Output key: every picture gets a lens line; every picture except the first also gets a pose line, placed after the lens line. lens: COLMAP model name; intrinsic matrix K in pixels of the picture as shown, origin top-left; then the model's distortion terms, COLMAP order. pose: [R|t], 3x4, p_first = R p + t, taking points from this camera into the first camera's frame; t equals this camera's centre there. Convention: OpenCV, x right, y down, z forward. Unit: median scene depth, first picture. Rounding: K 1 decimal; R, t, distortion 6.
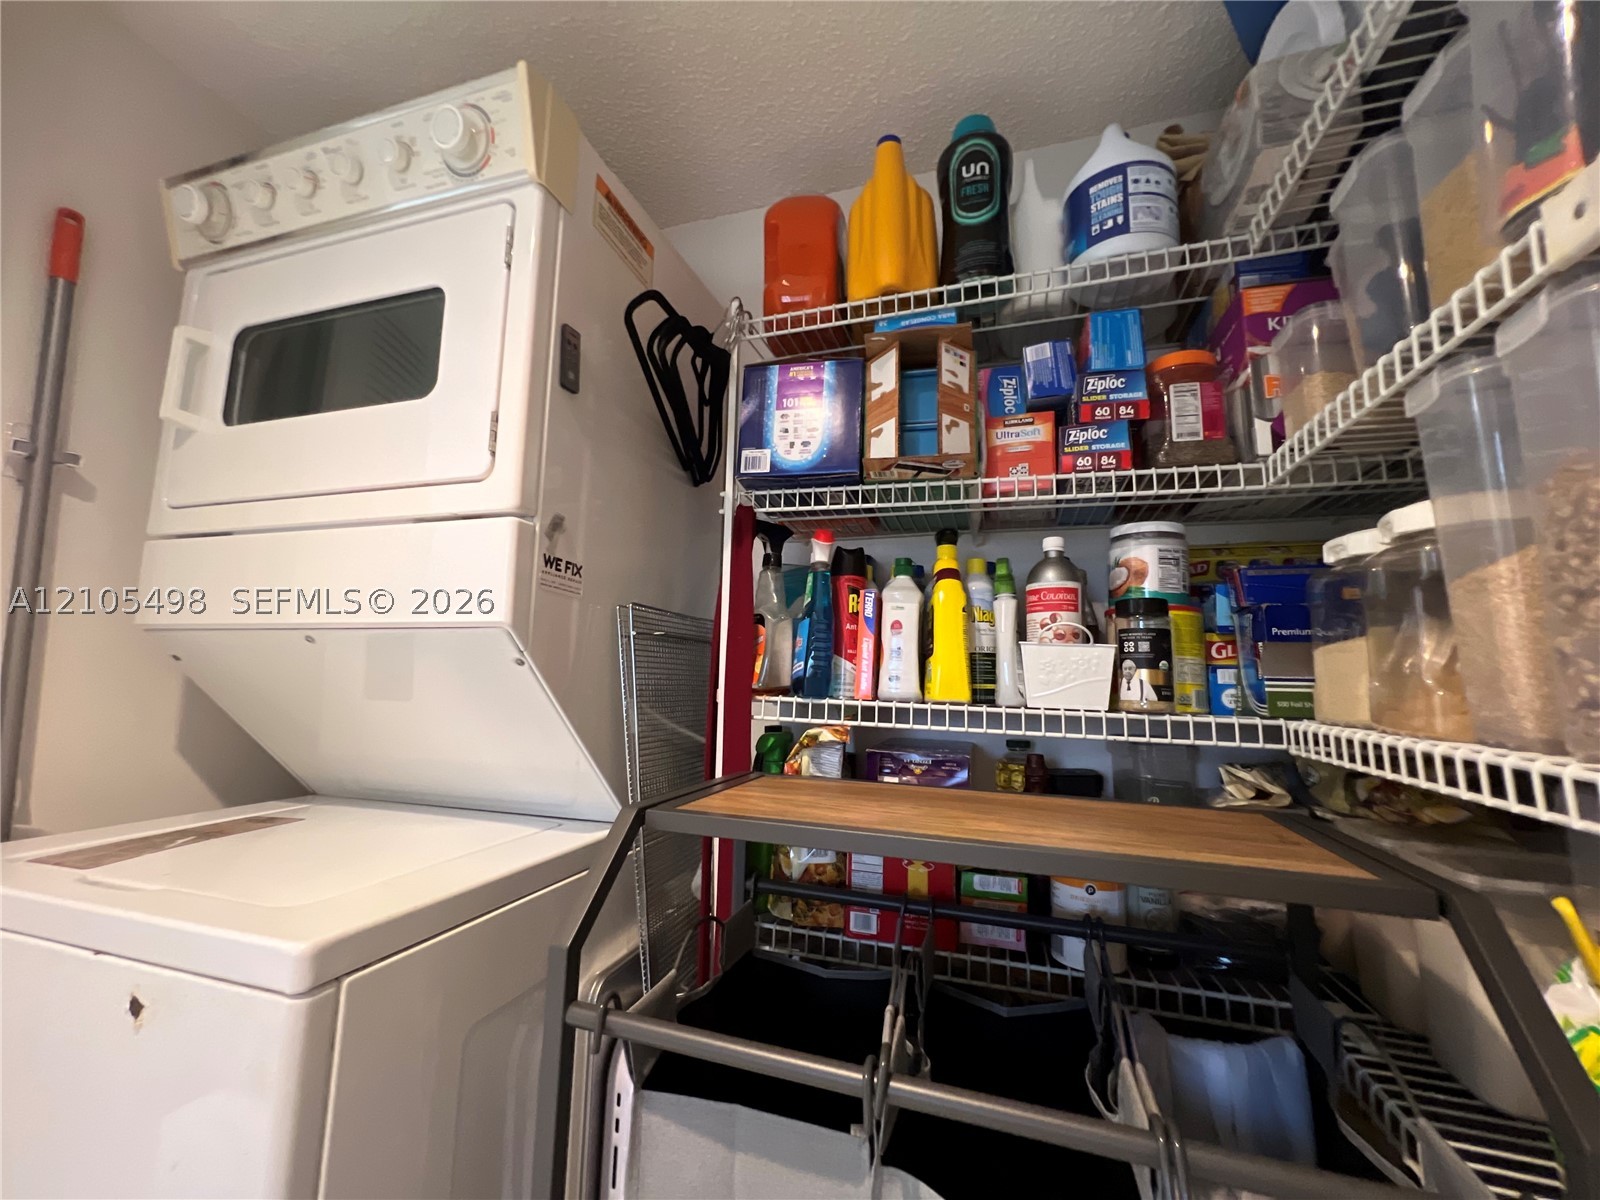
lens RADIAL K [[642.4, 0, 800.0], [0, 642.4, 600.0], [0, 0, 1]] dist [-0.005760, -0.000056]
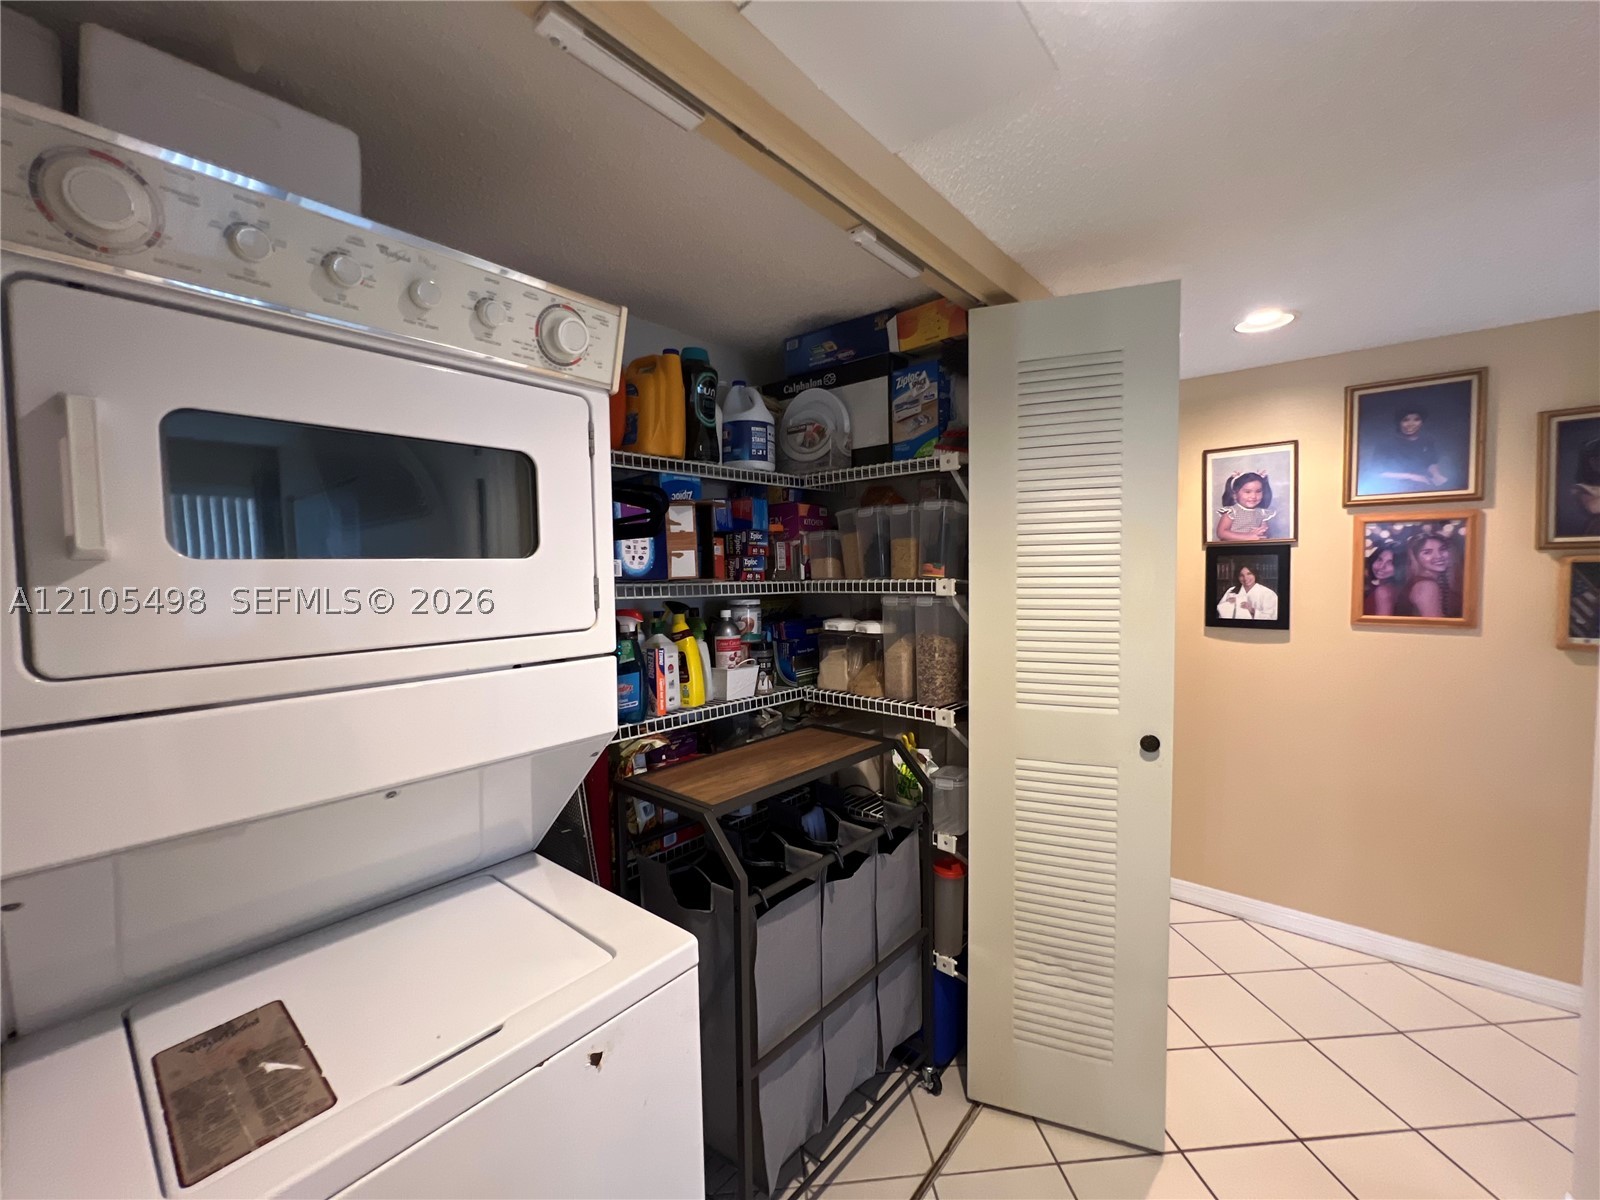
lens RADIAL K [[642.4, 0, 800.0], [0, 642.4, 600.0], [0, 0, 1]] dist [-0.005760, -0.000056]
pose [[0.380483, -0.068888, 0.922218, -1.327390], [-0.090557, 0.989654, 0.111286, -0.371687], [-0.920343, -0.125856, 0.370309, 0.101520]]
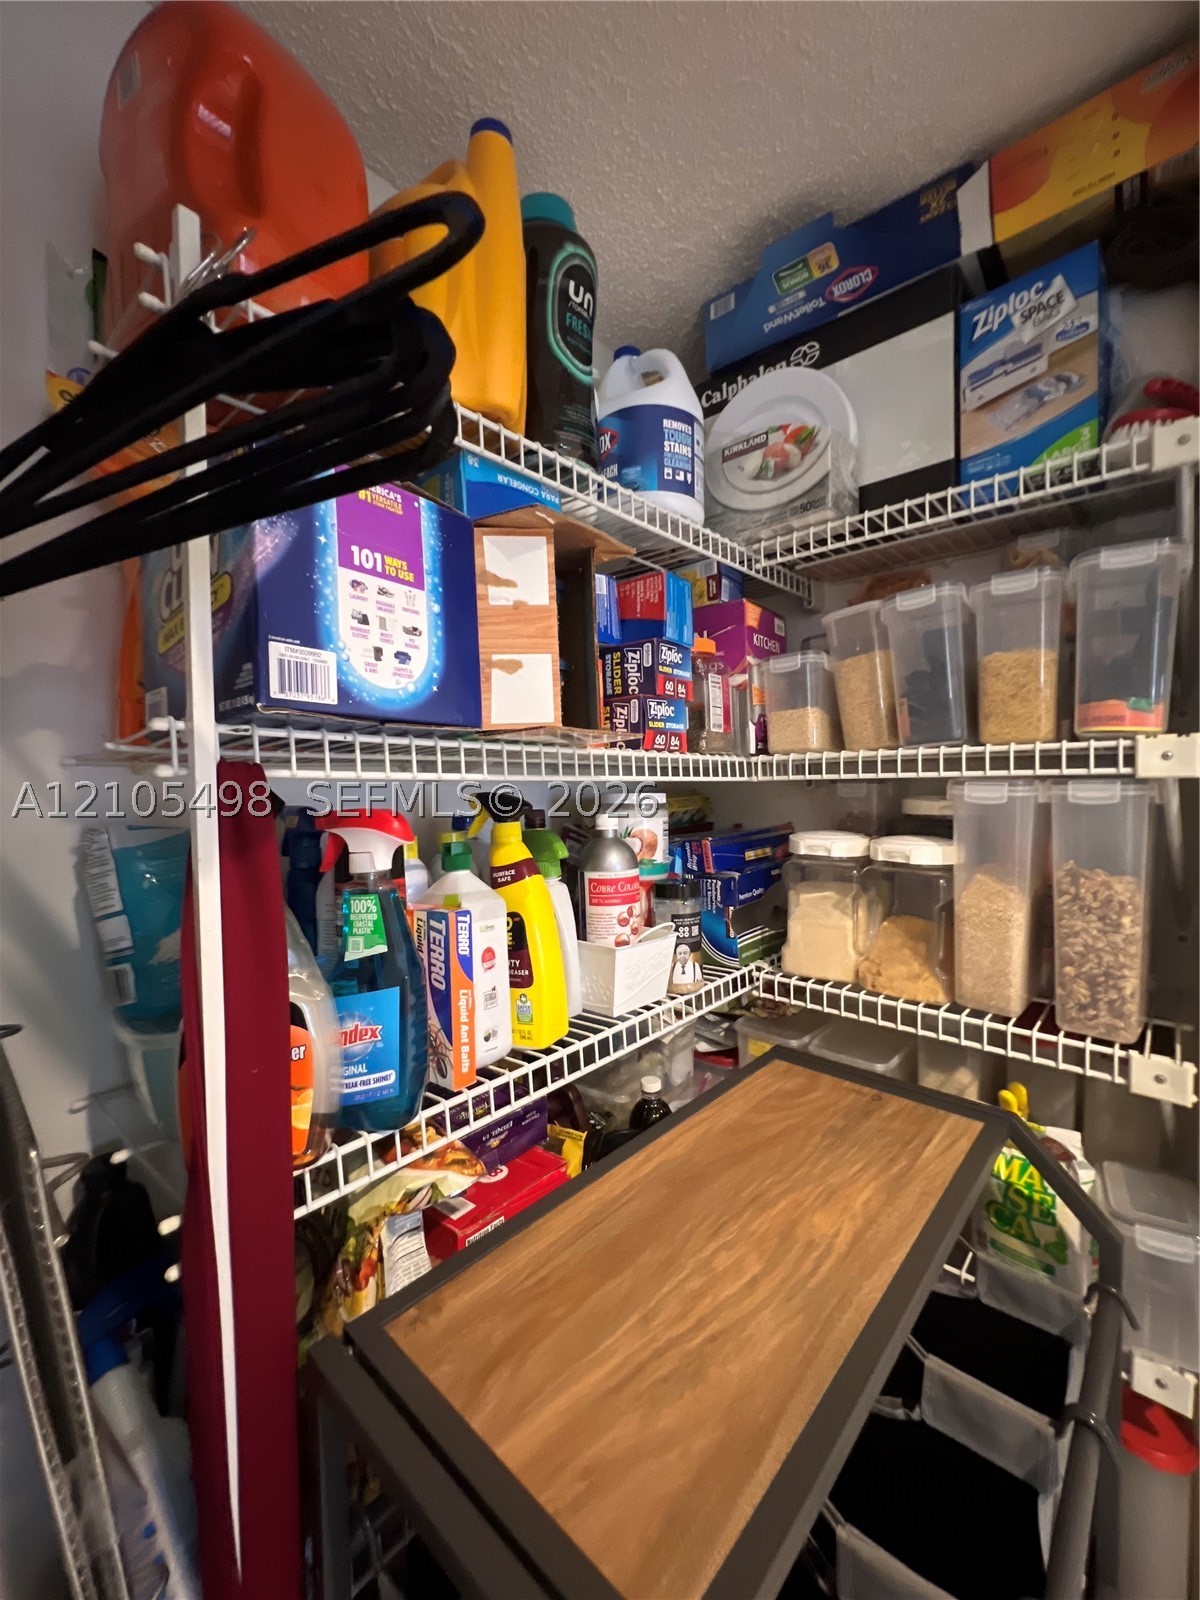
lens RADIAL K [[642.4, 0, 606.7], [0, 642.4, 799.1], [0, 0, 1]] dist [-0.005760, -0.000056]
pose [[0.395827, -0.055206, 0.916664, -0.429862], [-0.088451, 0.991259, 0.097892, -0.210658], [-0.914056, -0.119828, 0.387484, 0.689669]]
